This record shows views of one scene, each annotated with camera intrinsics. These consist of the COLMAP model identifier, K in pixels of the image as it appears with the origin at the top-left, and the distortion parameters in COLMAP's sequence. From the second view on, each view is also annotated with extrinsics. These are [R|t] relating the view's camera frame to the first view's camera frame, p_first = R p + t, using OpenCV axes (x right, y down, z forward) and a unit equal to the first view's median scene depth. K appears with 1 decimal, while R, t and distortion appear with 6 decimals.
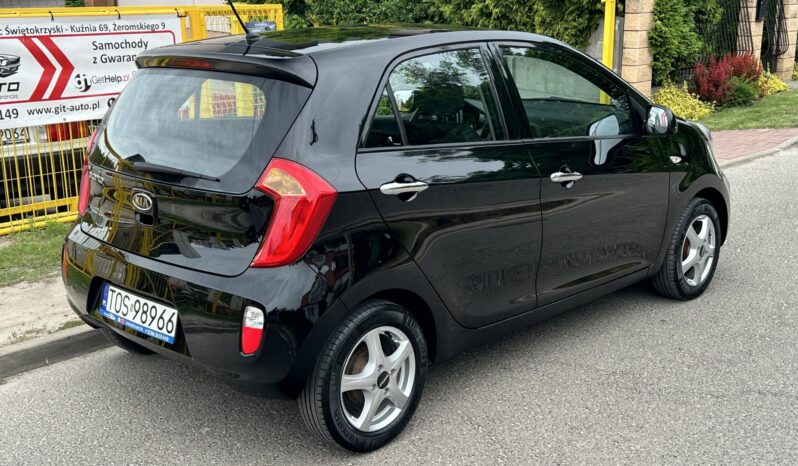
lens RADIAL K [[940.9, 0, 399.0], [0, 940.9, 233.0], [0, 0, 1]] dist [0.161071, -0.414367]
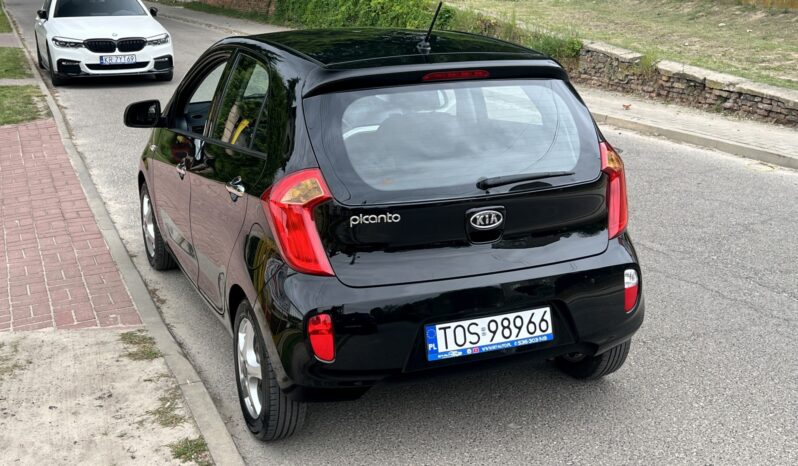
lens RADIAL K [[940.9, 0, 399.0], [0, 940.9, 233.0], [0, 0, 1]] dist [0.161071, -0.414367]
pose [[0.387003, -0.229886, 0.892962, -1.003337], [0.221454, 0.963251, 0.152005, -0.158978], [-0.895091, 0.138923, 0.423690, 0.579768]]
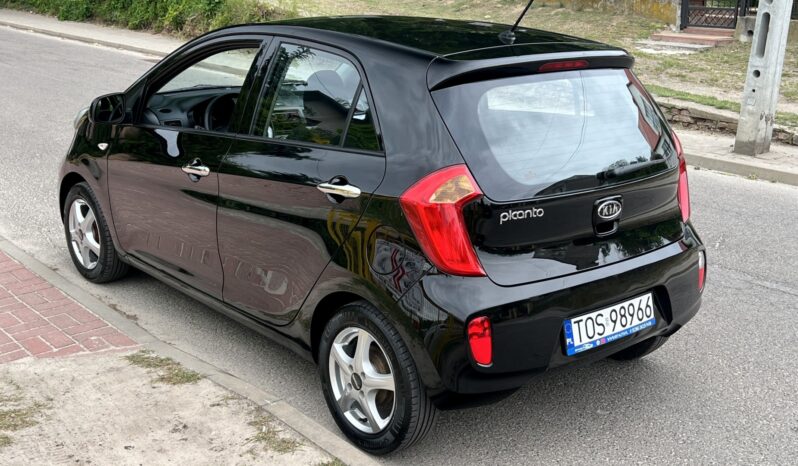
lens RADIAL K [[940.9, 0, 399.0], [0, 940.9, 233.0], [0, 0, 1]] dist [0.161071, -0.414367]
pose [[0.094800, -0.254299, 0.962468, -1.055666], [0.213541, 0.949512, 0.229842, -0.239025], [-0.972324, 0.183738, 0.144317, 0.922963]]
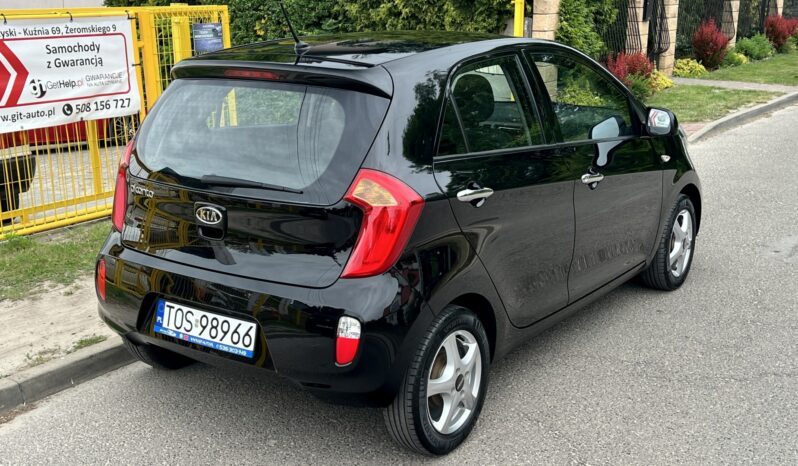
lens RADIAL K [[940.9, 0, 399.0], [0, 940.9, 233.0], [0, 0, 1]] dist [0.161071, -0.414367]
pose [[0.987719, -0.032737, 0.152772, -0.194449], [0.031935, 0.999460, 0.007699, -0.013620], [-0.152942, -0.002725, 0.988231, -0.000457]]
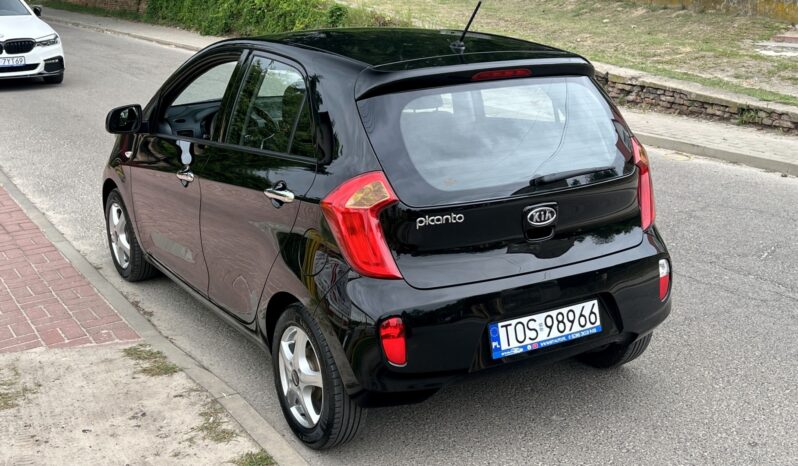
lens RADIAL K [[940.9, 0, 399.0], [0, 940.9, 233.0], [0, 0, 1]] dist [0.161071, -0.414367]
pose [[0.250330, -0.245074, 0.936629, -1.052681], [0.235912, 0.953712, 0.186492, -0.199633], [-0.938978, 0.174277, 0.296559, 0.732699]]
